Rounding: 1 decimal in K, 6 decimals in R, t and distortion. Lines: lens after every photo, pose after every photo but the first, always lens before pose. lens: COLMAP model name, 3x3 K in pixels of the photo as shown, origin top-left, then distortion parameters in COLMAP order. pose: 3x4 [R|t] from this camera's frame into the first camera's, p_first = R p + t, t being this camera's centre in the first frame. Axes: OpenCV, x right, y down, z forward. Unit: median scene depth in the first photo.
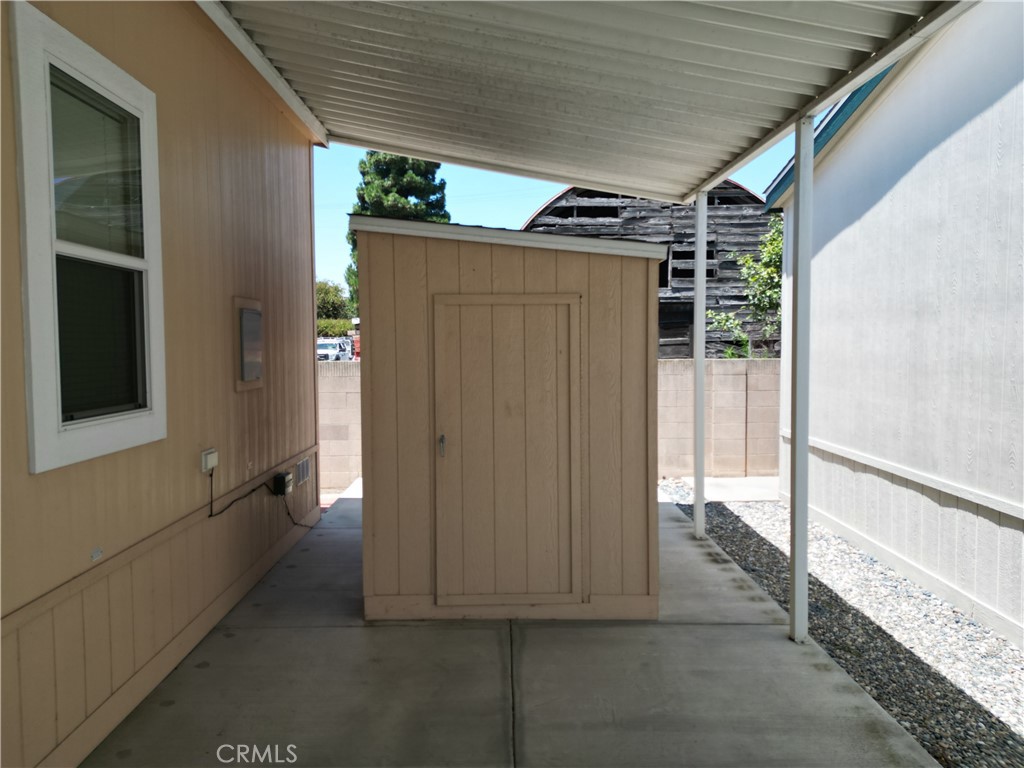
lens RADIAL K [[722.6, 0, 512.0], [0, 722.6, 384.0], [0, 0, 1]] dist [0.083508, -0.001338]
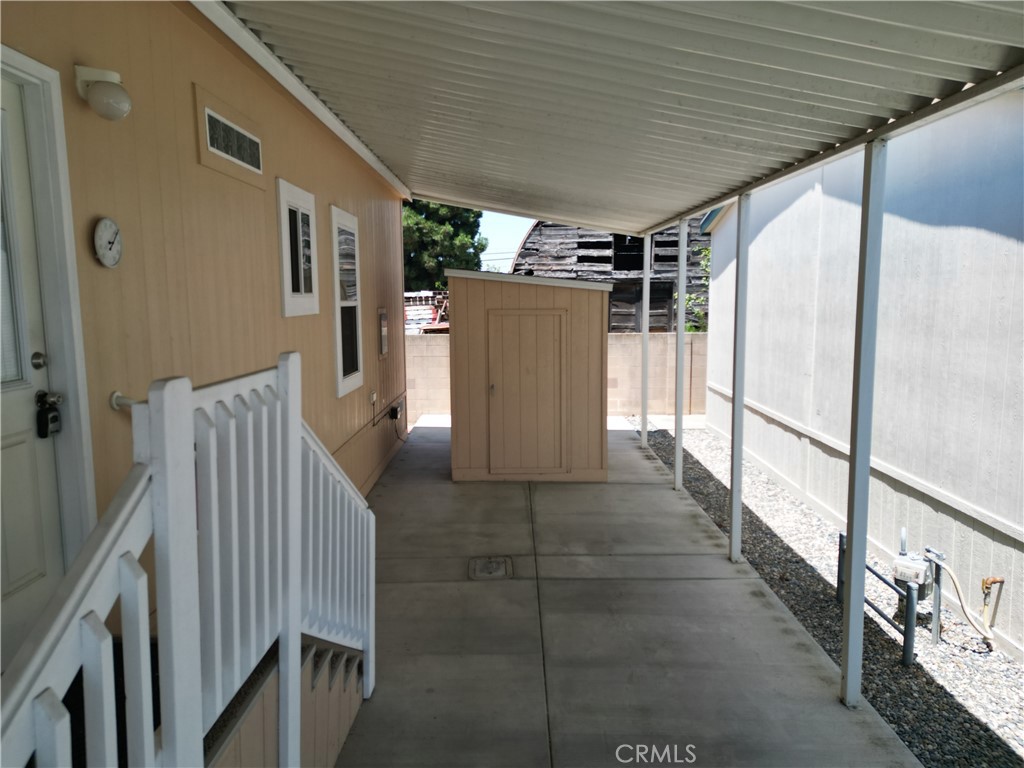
lens RADIAL K [[722.6, 0, 512.0], [0, 722.6, 384.0], [0, 0, 1]] dist [0.083508, -0.001338]
pose [[0.999884, 0.001678, -0.015140, -0.018149], [-0.000735, 0.998068, 0.062120, -0.046961], [0.015215, -0.062102, 0.997954, -0.866614]]
